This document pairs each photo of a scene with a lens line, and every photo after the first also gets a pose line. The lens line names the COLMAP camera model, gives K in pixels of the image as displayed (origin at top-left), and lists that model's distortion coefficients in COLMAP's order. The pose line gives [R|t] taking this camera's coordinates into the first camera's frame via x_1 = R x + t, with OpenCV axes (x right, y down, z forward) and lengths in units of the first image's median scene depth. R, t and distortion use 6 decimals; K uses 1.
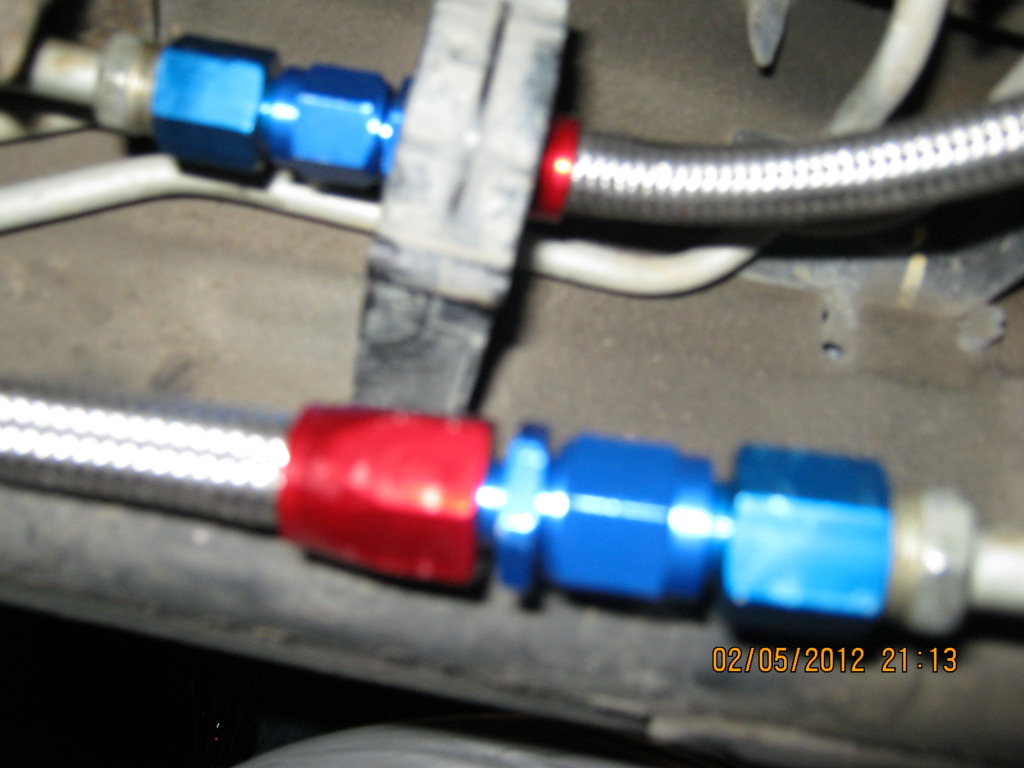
lens RADIAL K [[1184.3, 0, 512.0], [0, 1184.3, 384.0], [0, 0, 1]] dist [-0.046605, -0.016454]
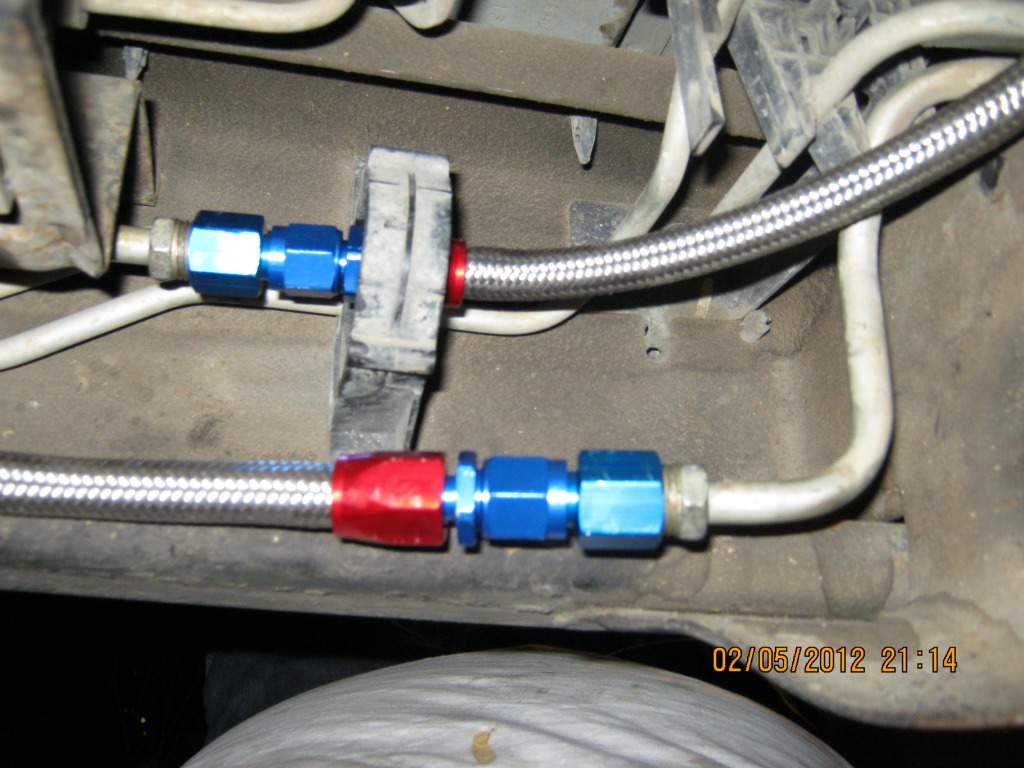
lens RADIAL K [[1111.4, 0, 512.0], [0, 1111.4, 384.0], [0, 0, 1]] dist [-0.003516, 0.007336]
pose [[0.989267, -0.113494, 0.092033, -0.039695], [0.110653, 0.993228, 0.035417, -0.086248], [-0.095429, -0.024853, 0.995126, -0.480900]]
